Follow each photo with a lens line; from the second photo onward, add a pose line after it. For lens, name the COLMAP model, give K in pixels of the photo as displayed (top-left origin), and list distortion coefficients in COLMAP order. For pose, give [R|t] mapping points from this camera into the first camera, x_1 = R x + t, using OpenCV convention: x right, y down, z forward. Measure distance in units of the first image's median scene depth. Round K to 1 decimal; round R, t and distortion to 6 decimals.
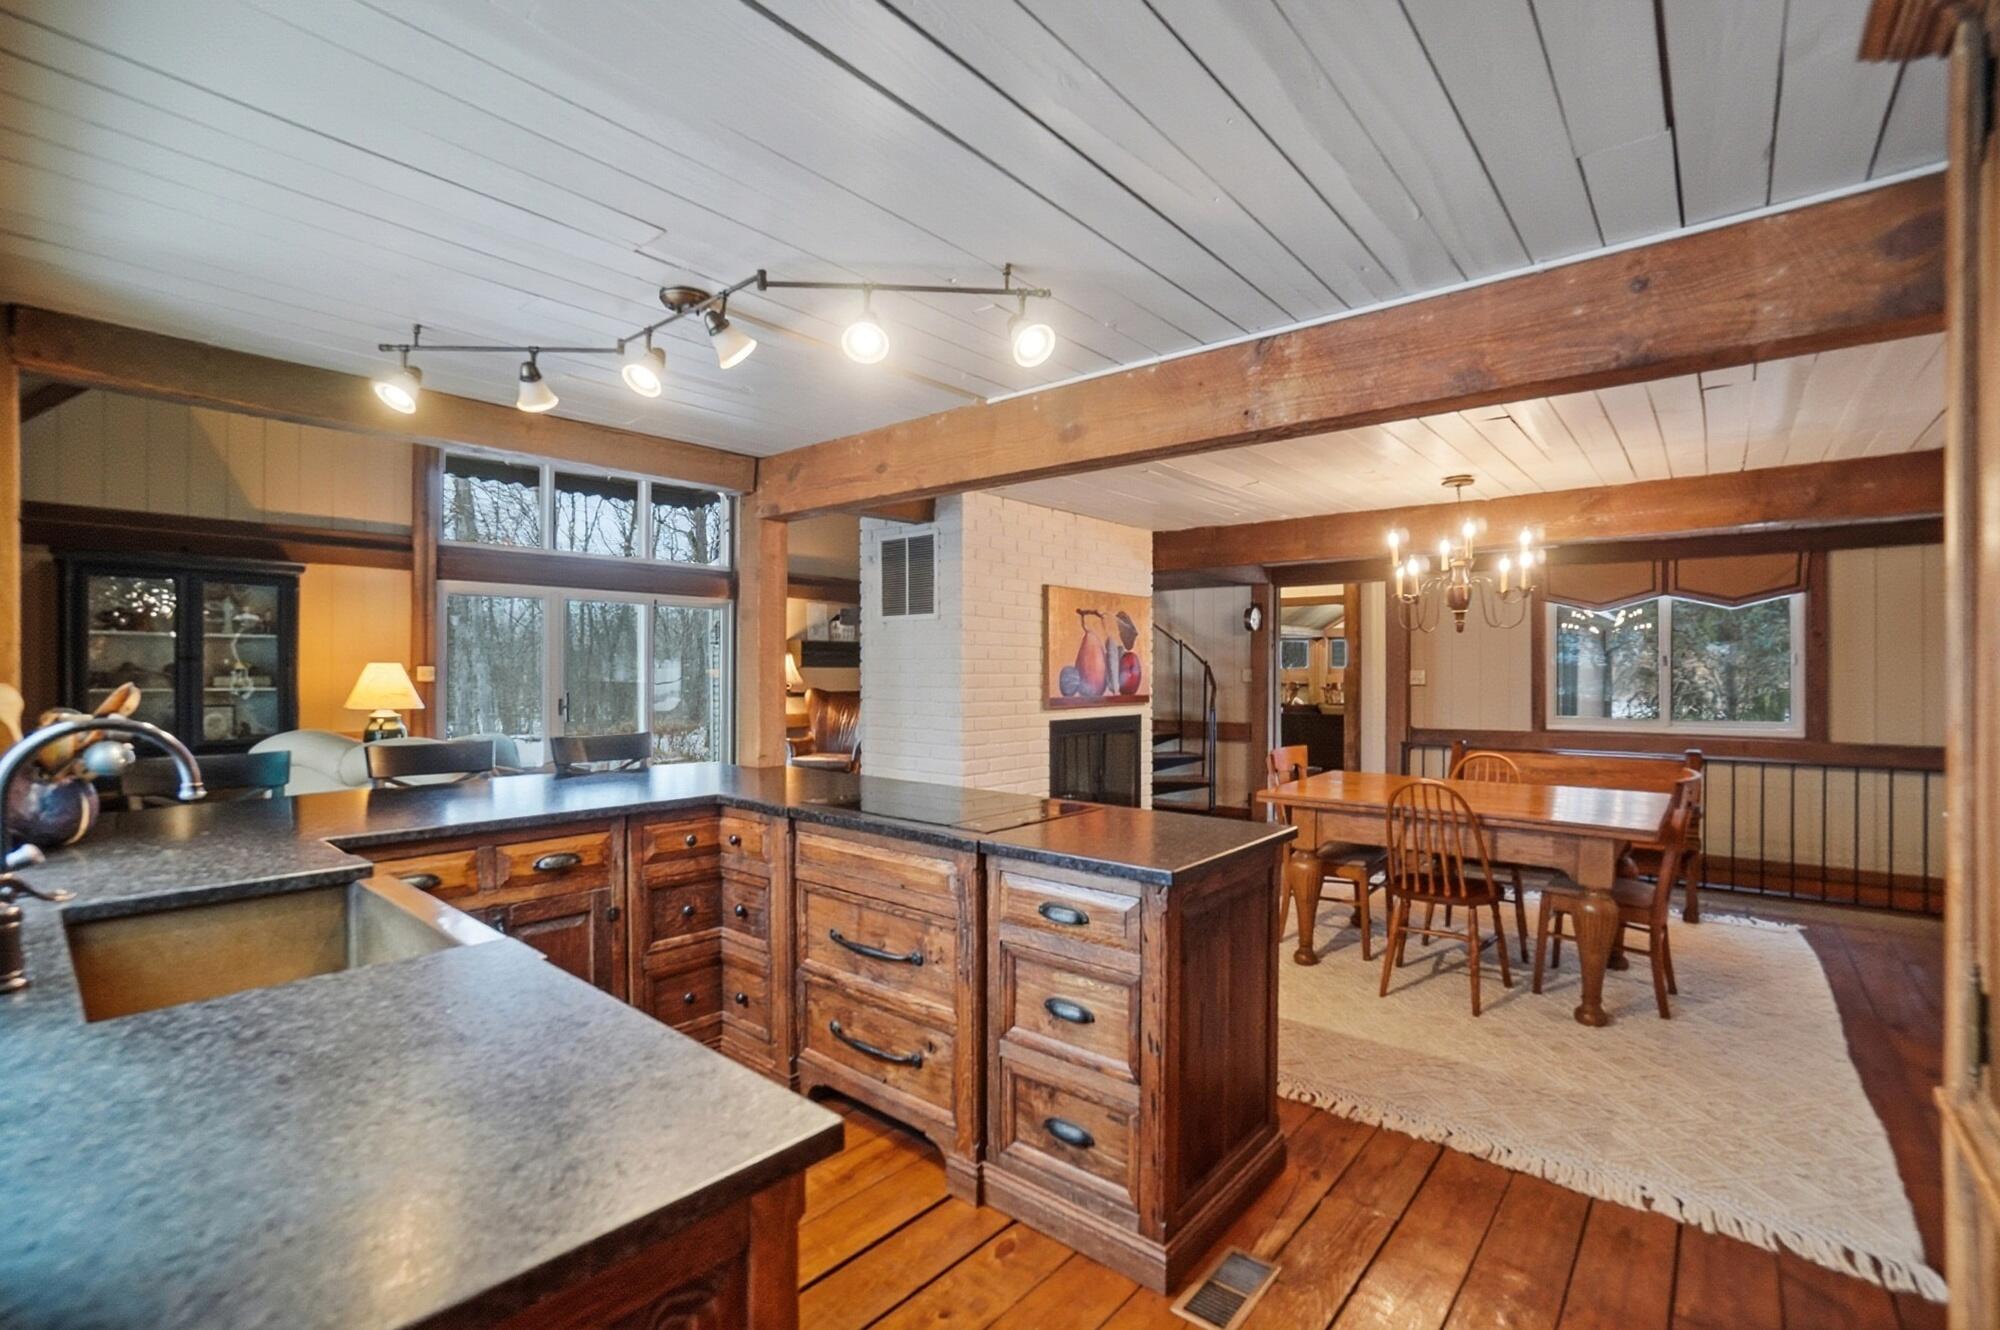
lens RADIAL K [[914.2, 0, 1020.8], [0, 914.2, 663.6], [0, 0, 1]] dist [-0.047339, 0.014754]
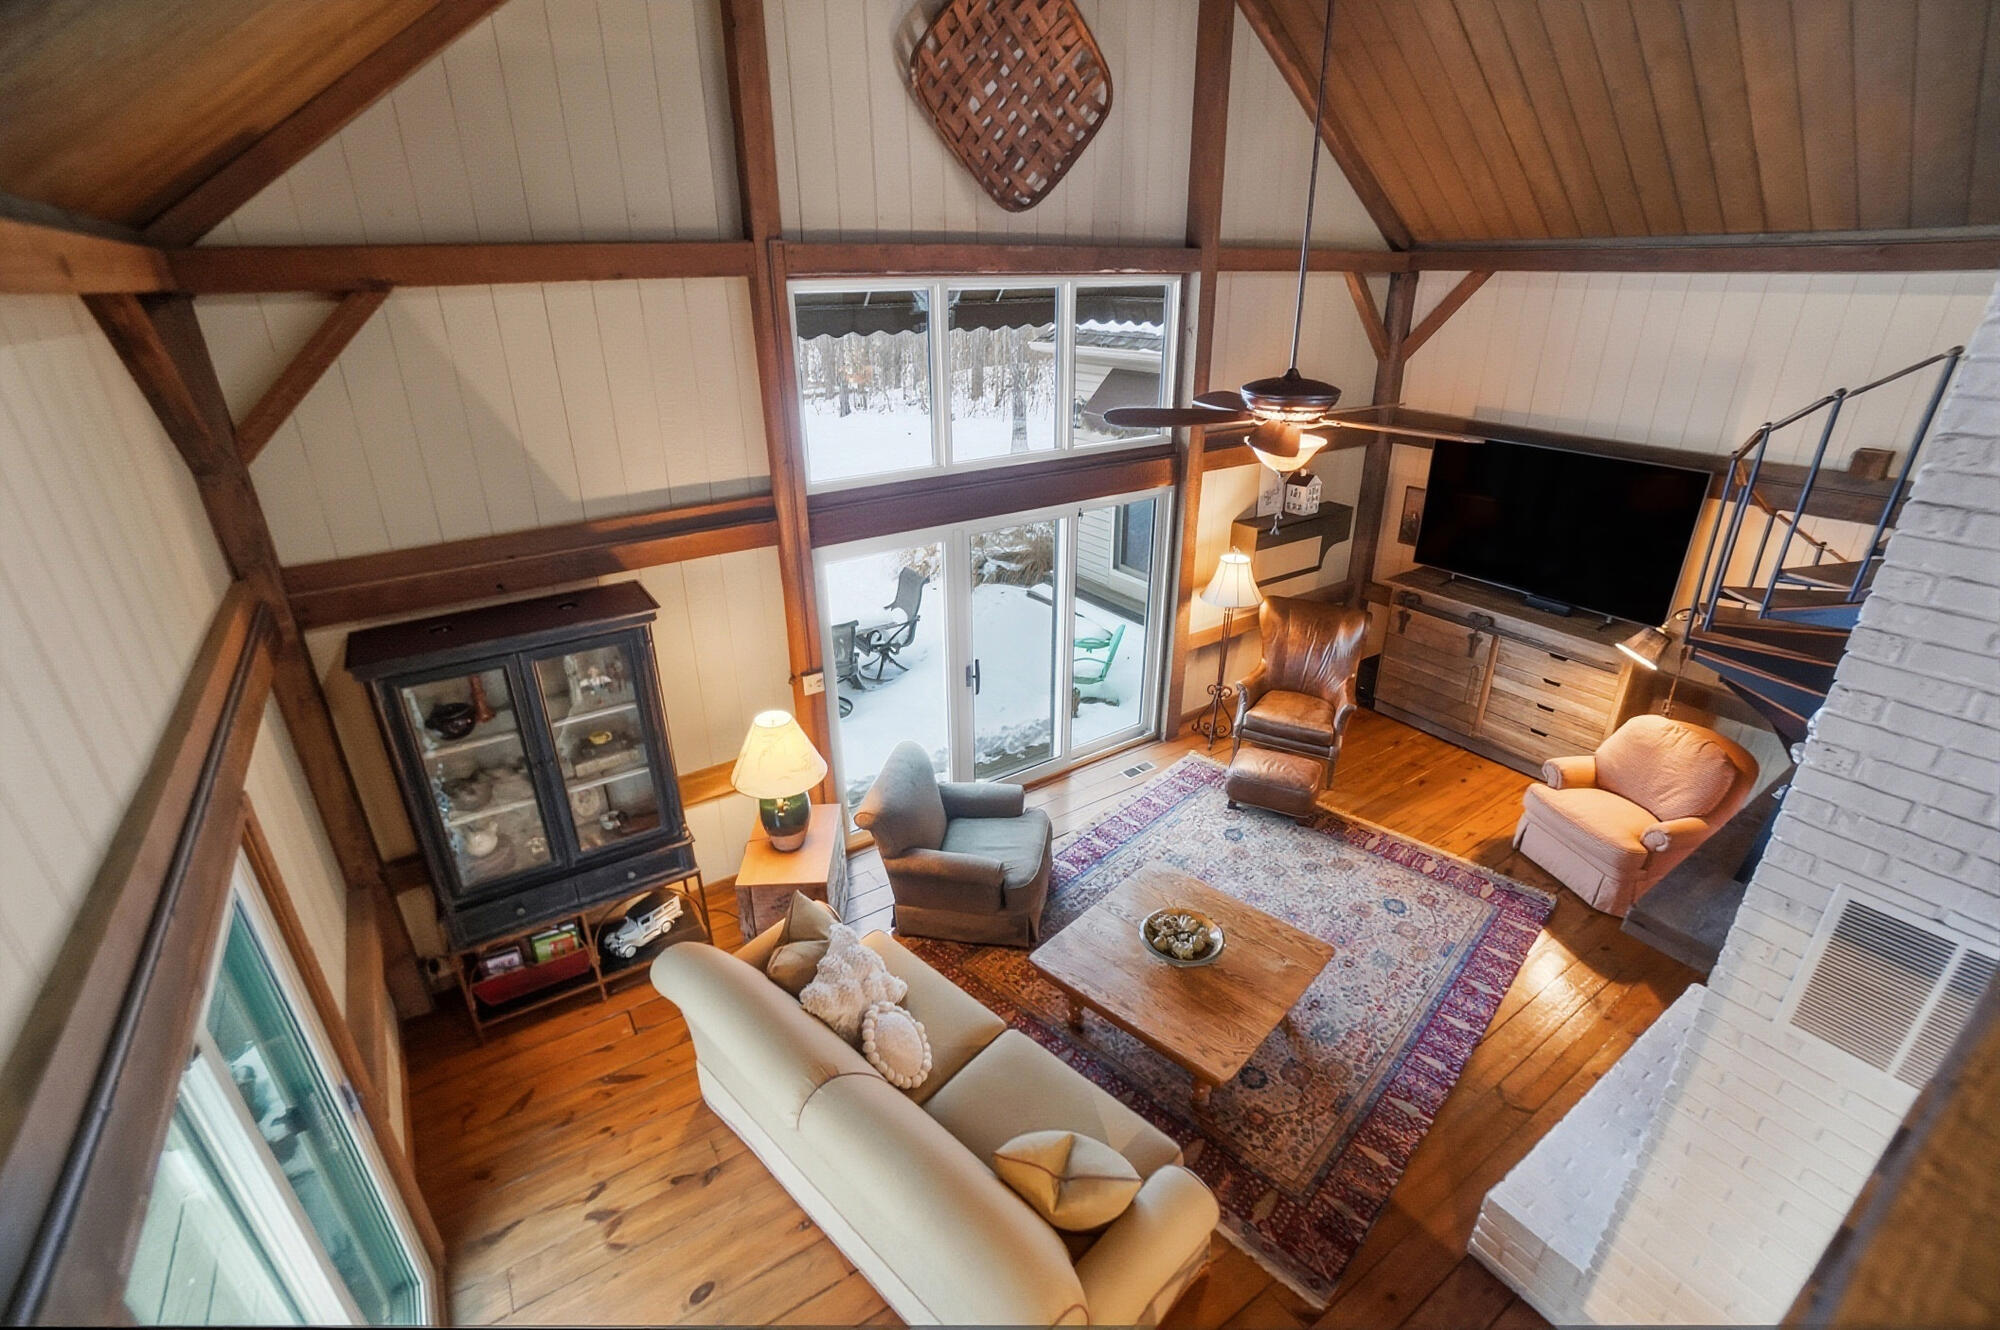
lens RADIAL K [[914.2, 0, 1002.5], [0, 914.2, 634.9], [0, 0, 1]] dist [-0.047339, 0.014754]
pose [[0.960172, 0.094465, -0.262958, -0.419194], [0.017345, 0.919149, 0.393527, -0.405878], [0.278872, -0.382415, 0.880903, 0.525432]]
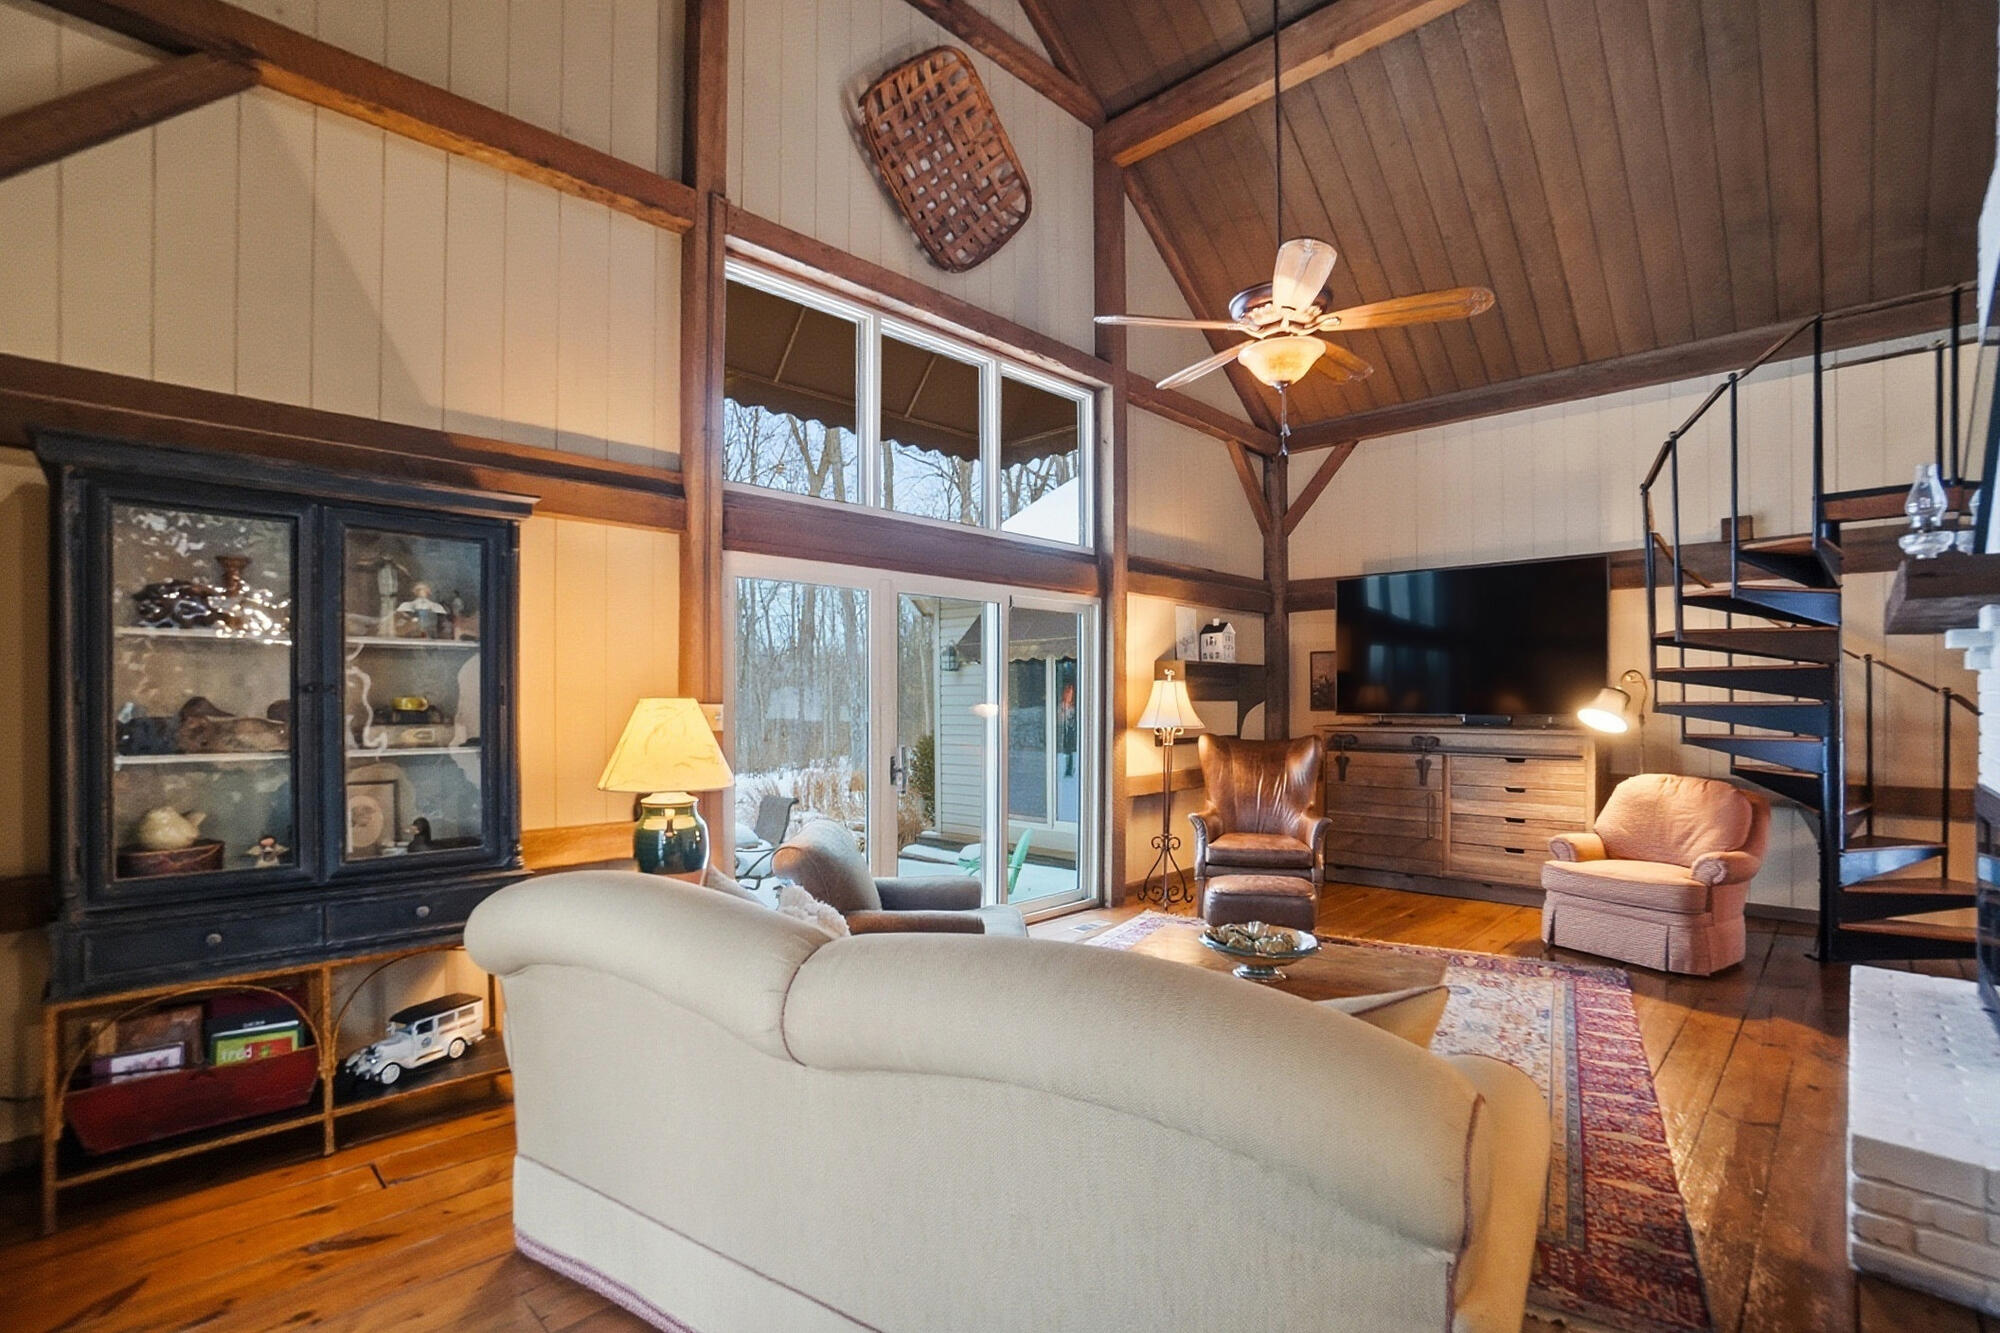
lens RADIAL K [[914.2, 0, 994.9], [0, 914.2, 699.3], [0, 0, 1]] dist [-0.047339, 0.014754]
pose [[0.996433, -0.010885, -0.083679, -0.569786], [0.010515, 0.999933, -0.004856, 0.006378], [0.083727, 0.003958, 0.996481, 0.587354]]
